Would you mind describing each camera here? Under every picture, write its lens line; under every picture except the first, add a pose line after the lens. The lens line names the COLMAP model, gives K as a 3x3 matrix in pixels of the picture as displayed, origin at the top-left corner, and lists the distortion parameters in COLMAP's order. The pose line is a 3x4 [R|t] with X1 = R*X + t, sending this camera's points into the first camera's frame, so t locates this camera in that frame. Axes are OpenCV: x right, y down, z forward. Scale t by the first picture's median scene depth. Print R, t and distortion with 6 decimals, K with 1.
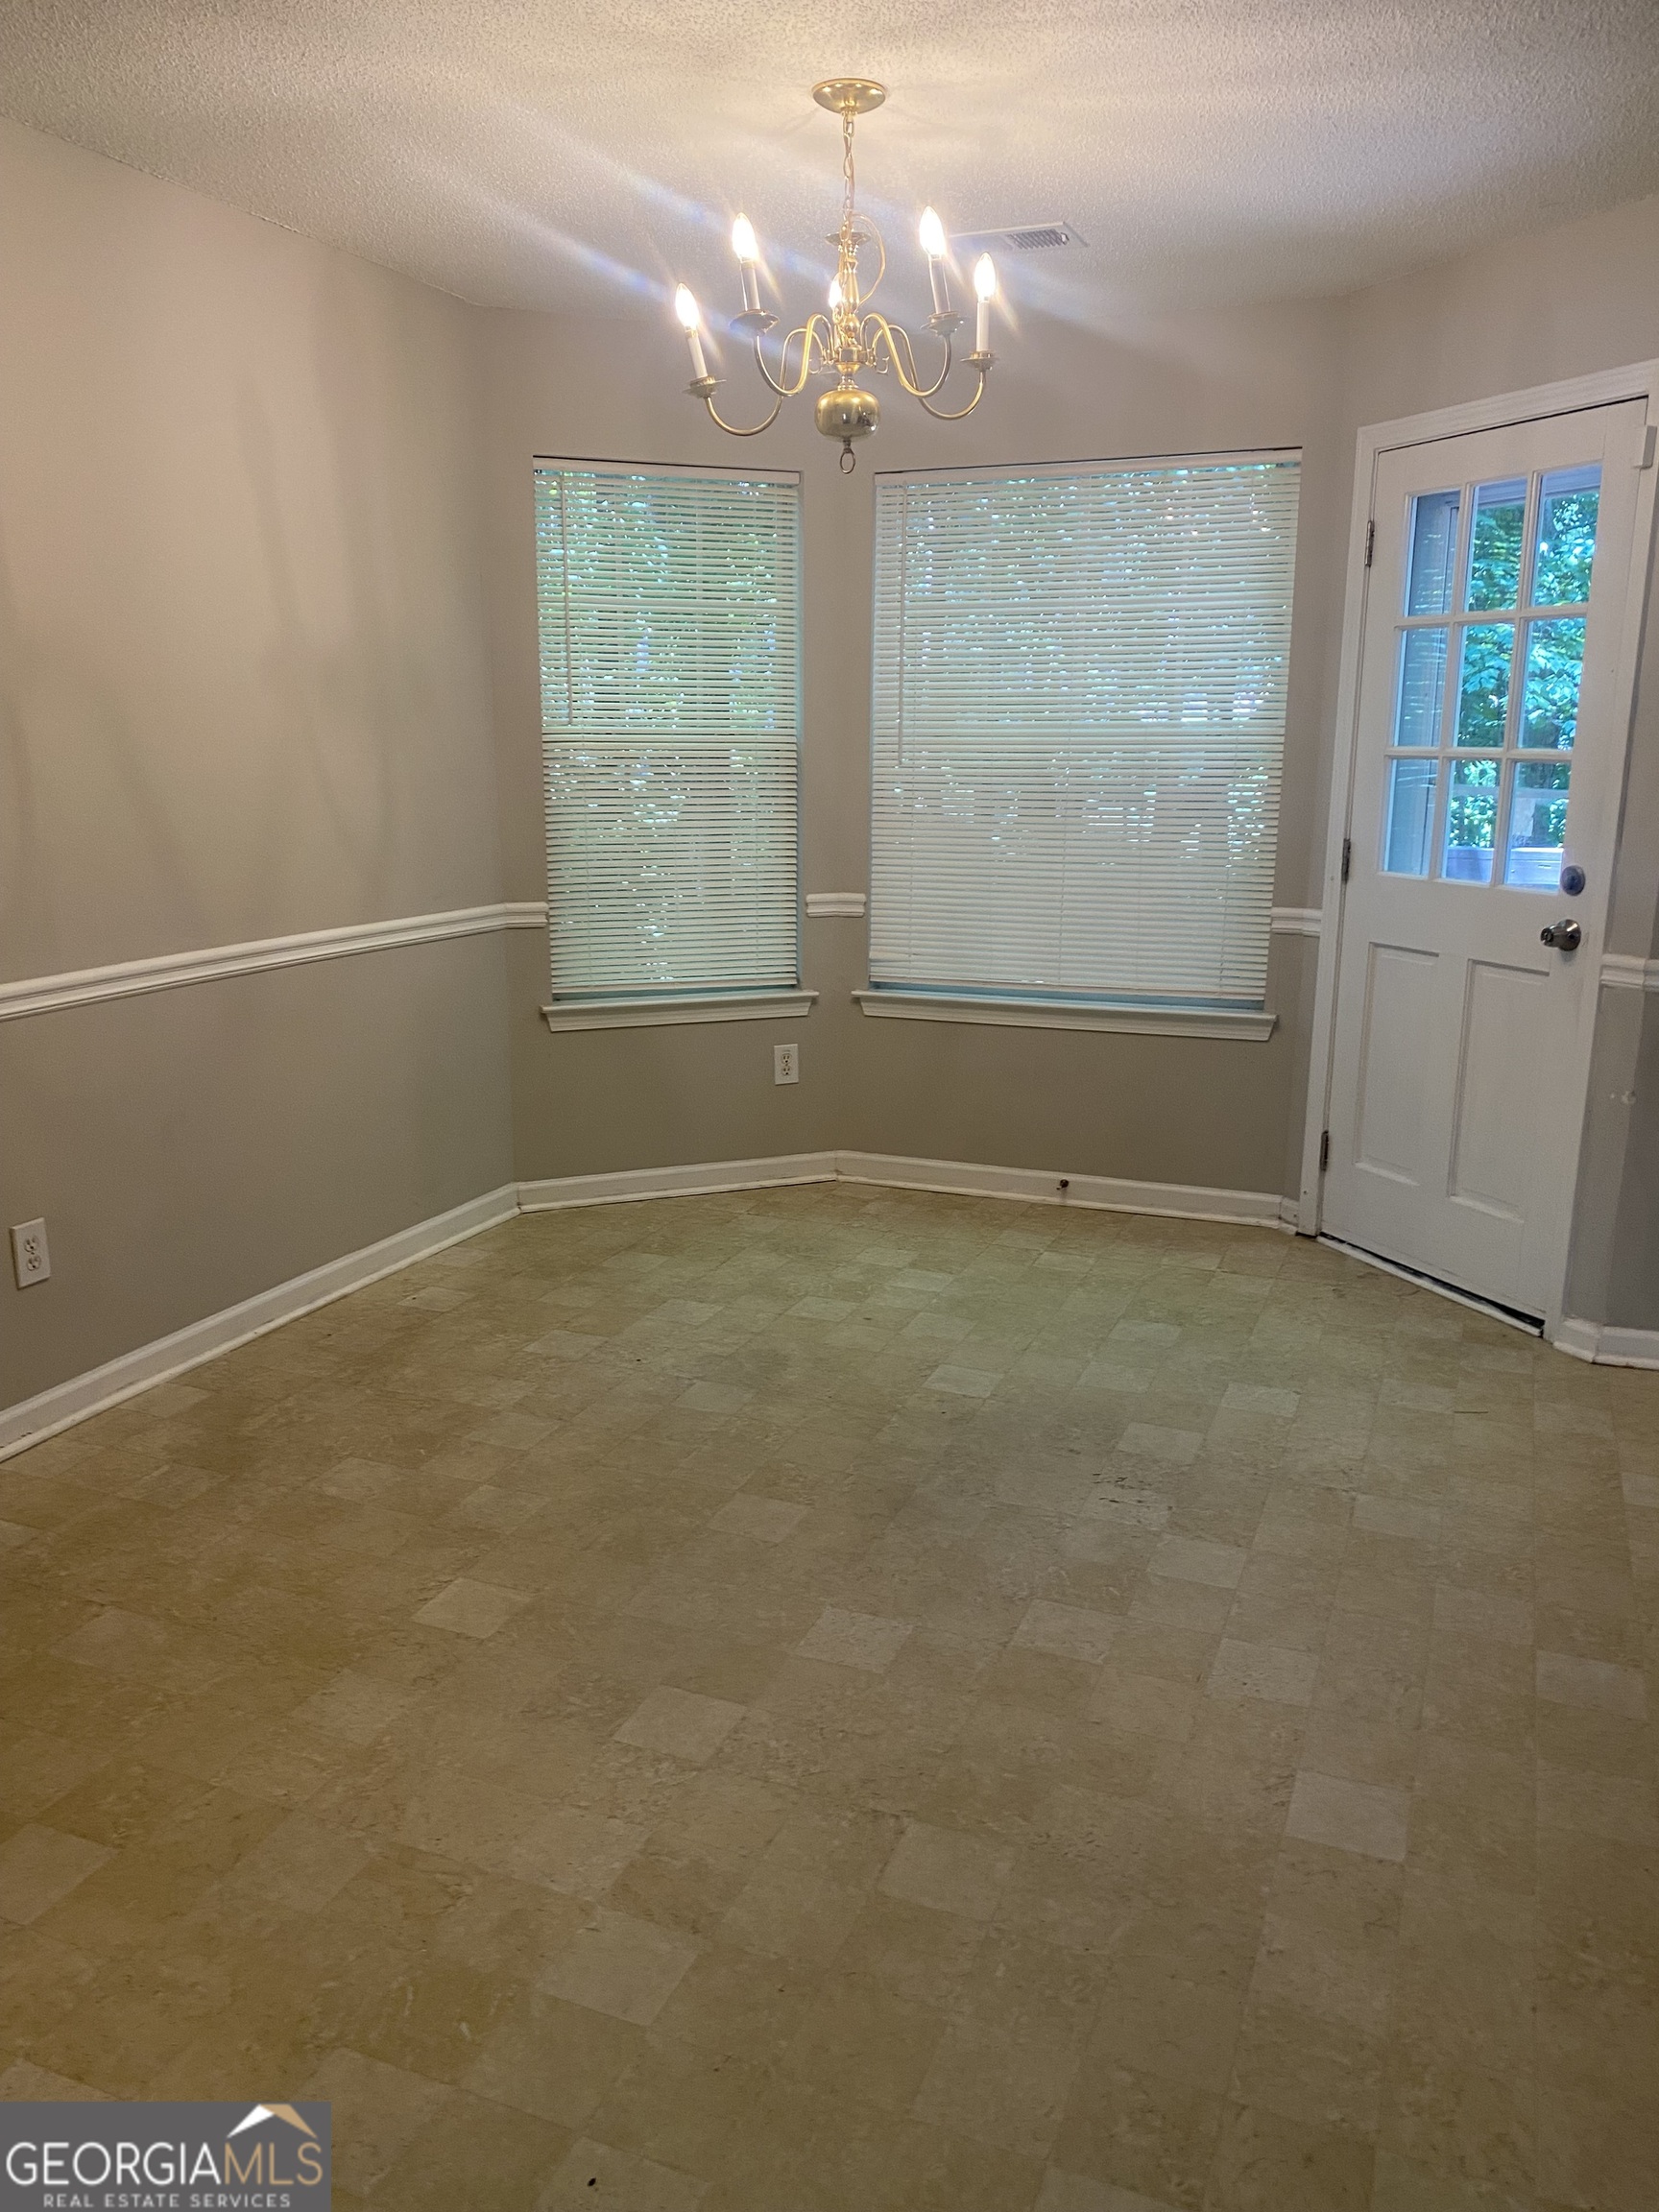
lens RADIAL K [[1681.8, 0, 807.4], [0, 1681.8, 1115.6], [0, 0, 1]] dist [0.021591, -0.013345]
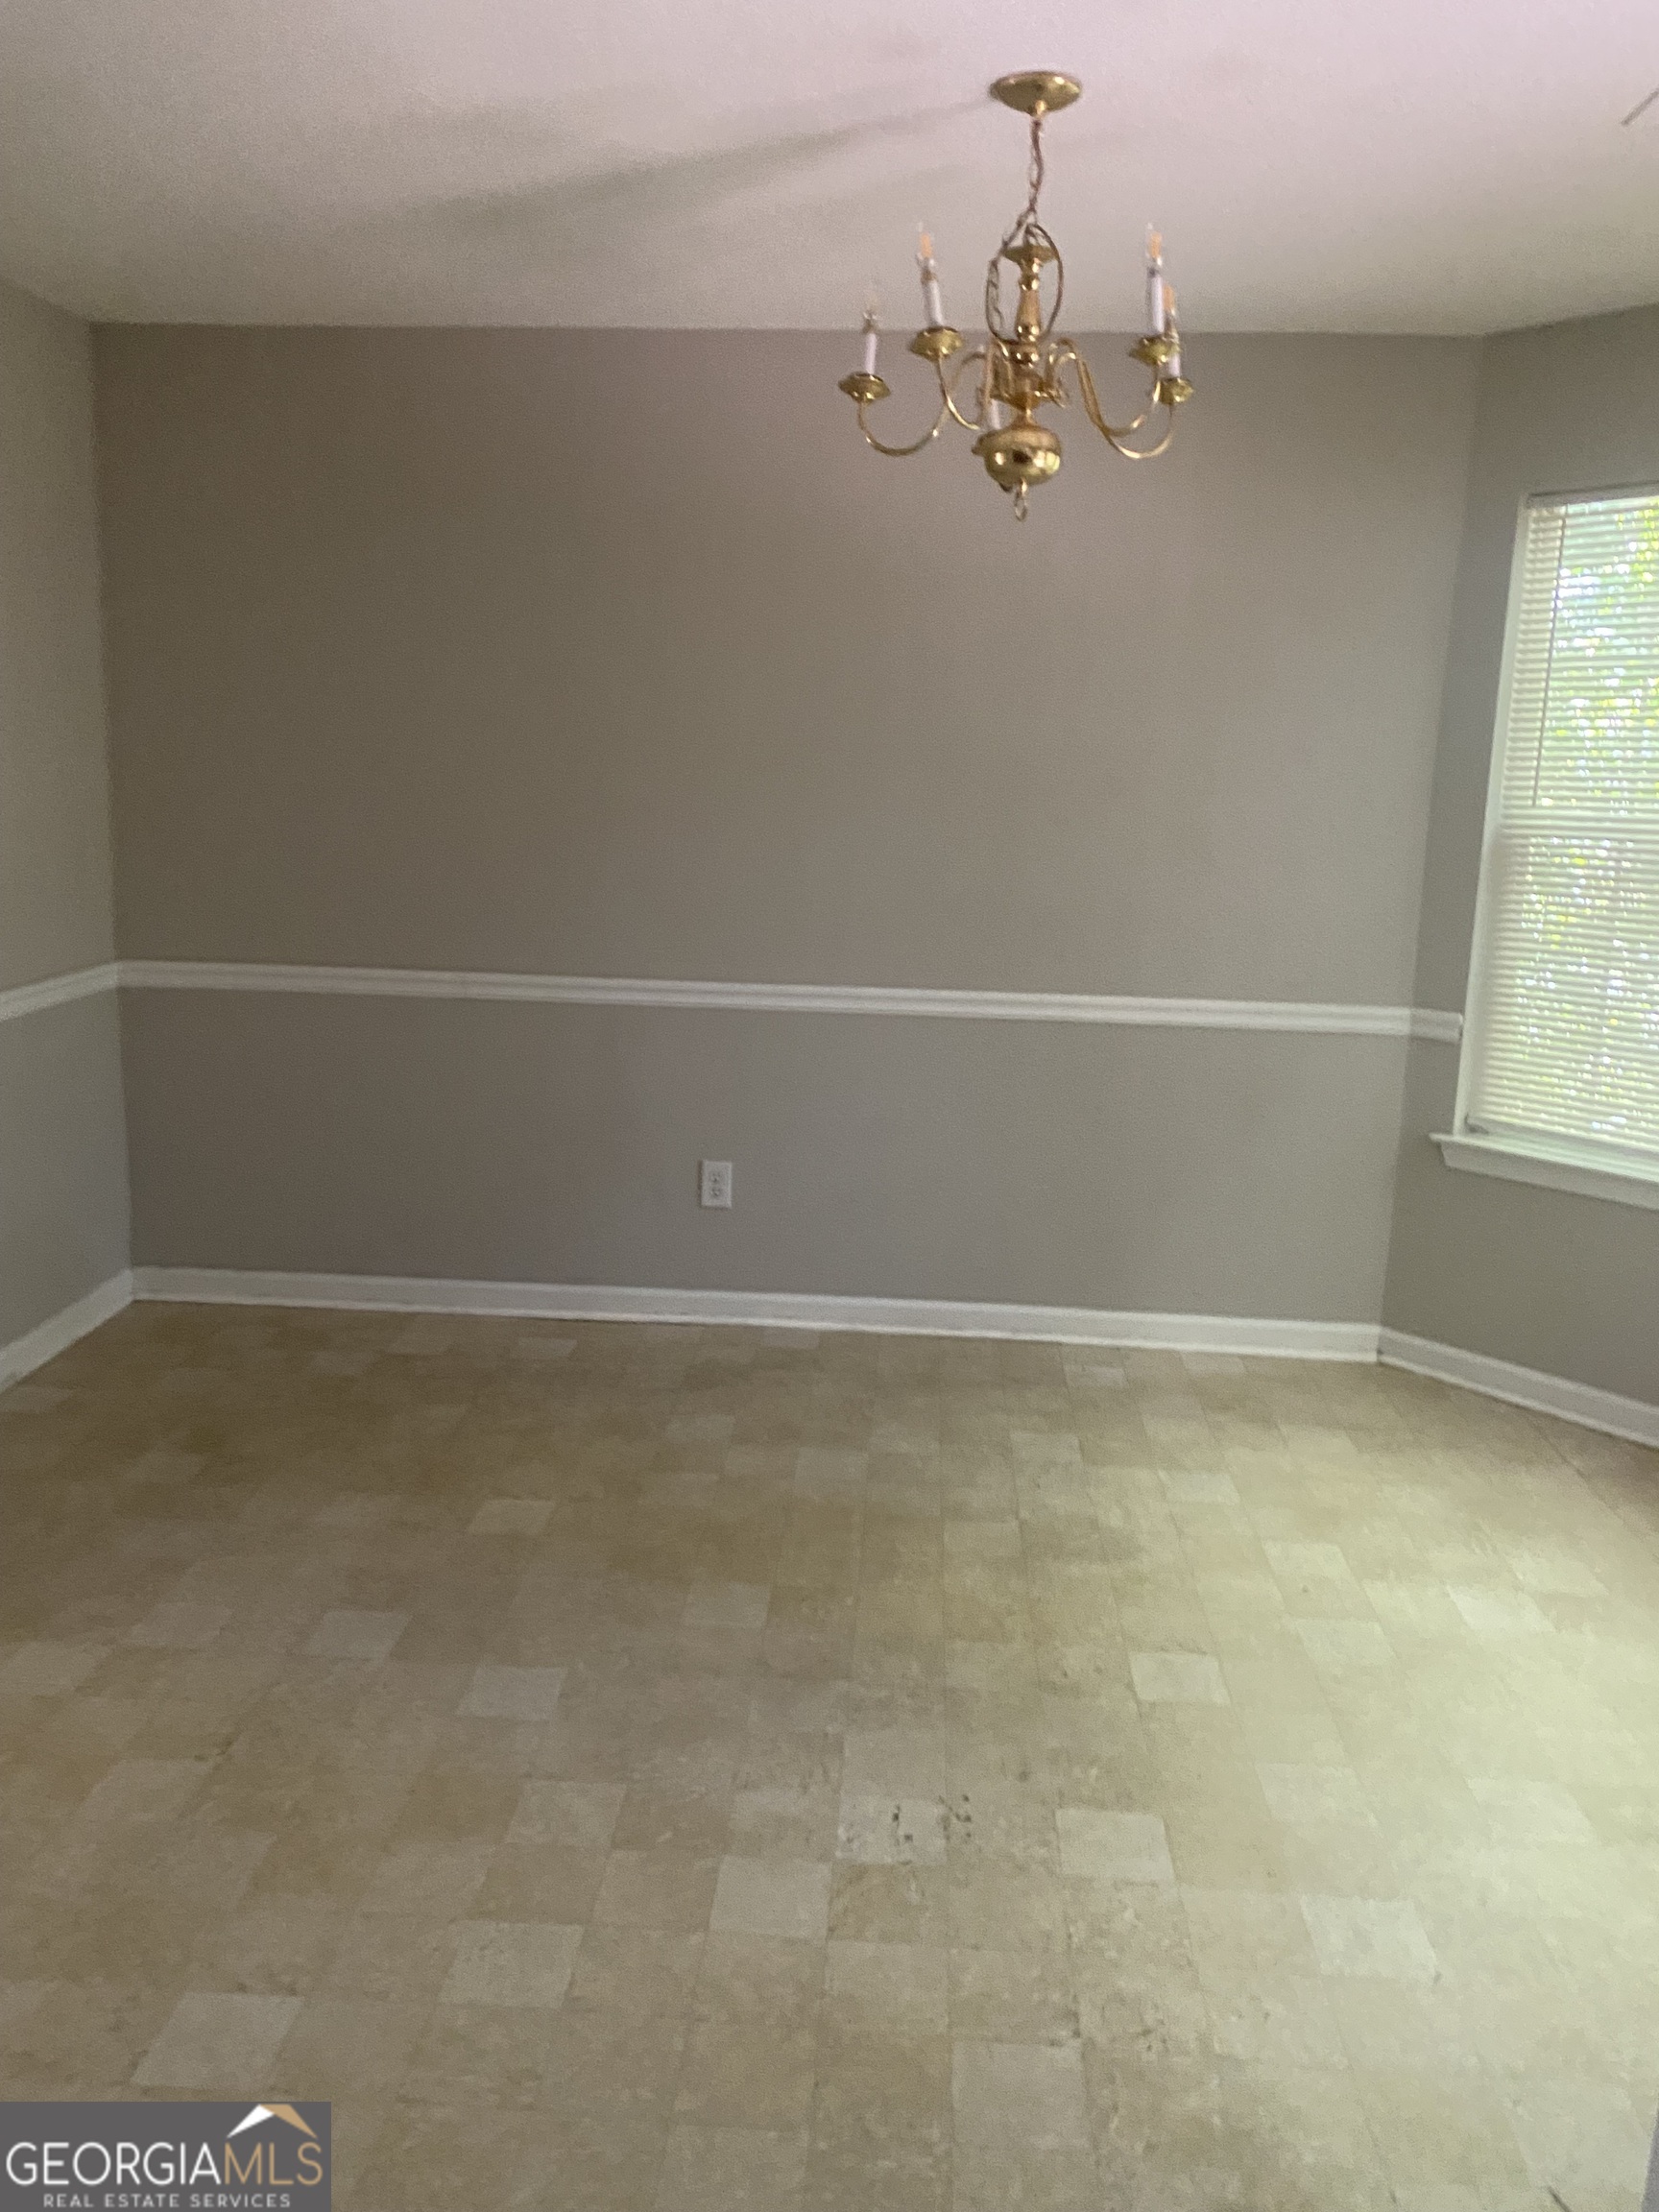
lens RADIAL K [[1681.8, 0, 819.5], [0, 1681.8, 1108.3], [0, 0, 1]] dist [0.021591, -0.013345]
pose [[0.329434, 0.202905, -0.922119, 0.720311], [-0.244701, 0.961614, 0.124174, -0.148975], [0.911918, 0.184736, 0.366439, 0.556539]]
